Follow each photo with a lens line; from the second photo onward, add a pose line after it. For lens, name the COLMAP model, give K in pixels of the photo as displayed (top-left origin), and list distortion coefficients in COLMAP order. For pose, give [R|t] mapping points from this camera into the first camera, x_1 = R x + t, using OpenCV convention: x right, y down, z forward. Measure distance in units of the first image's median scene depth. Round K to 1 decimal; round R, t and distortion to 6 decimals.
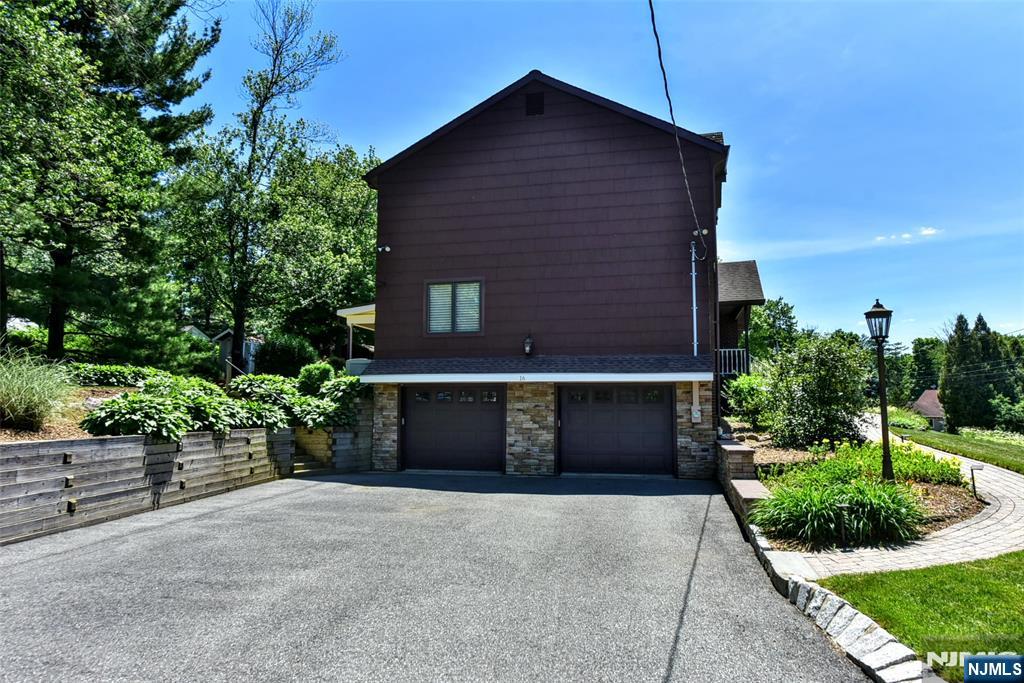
lens RADIAL K [[709.9, 0, 512.3], [0, 709.9, 341.3], [0, 0, 1]] dist [-0.005967, -0.002543]
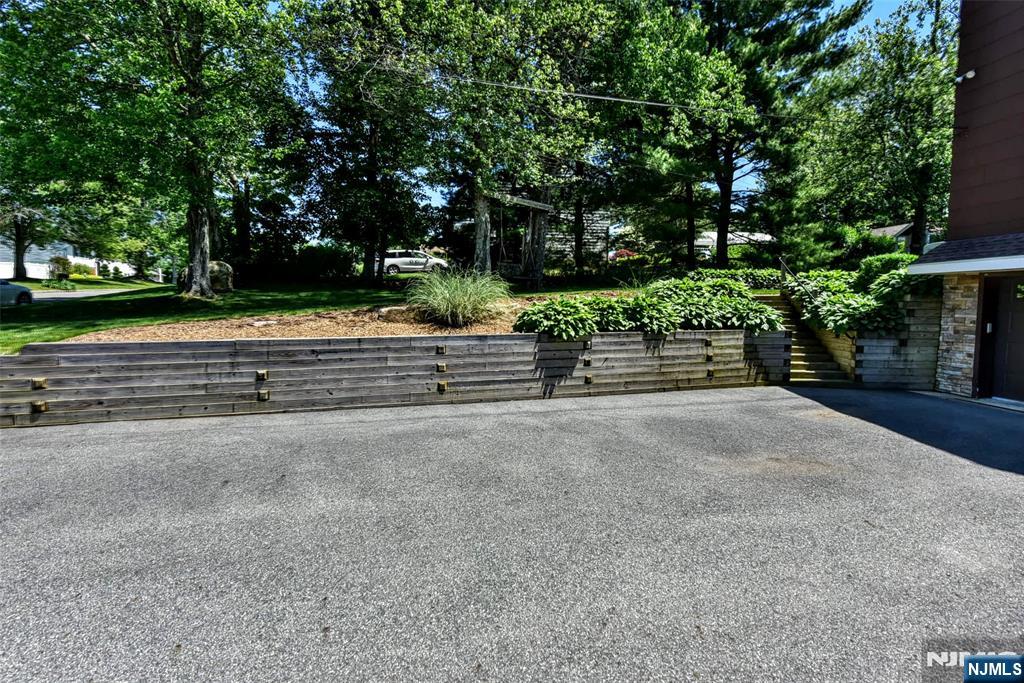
lens RADIAL K [[521.6, 0, 512.0], [0, 521.6, 341.2], [0, 0, 1]] dist [0.004808, 0.000702]
pose [[0.362164, 0.070029, -0.929480, 0.185307], [0.090182, 0.989863, 0.109717, 0.034521], [0.927742, -0.123558, 0.352177, 0.479704]]
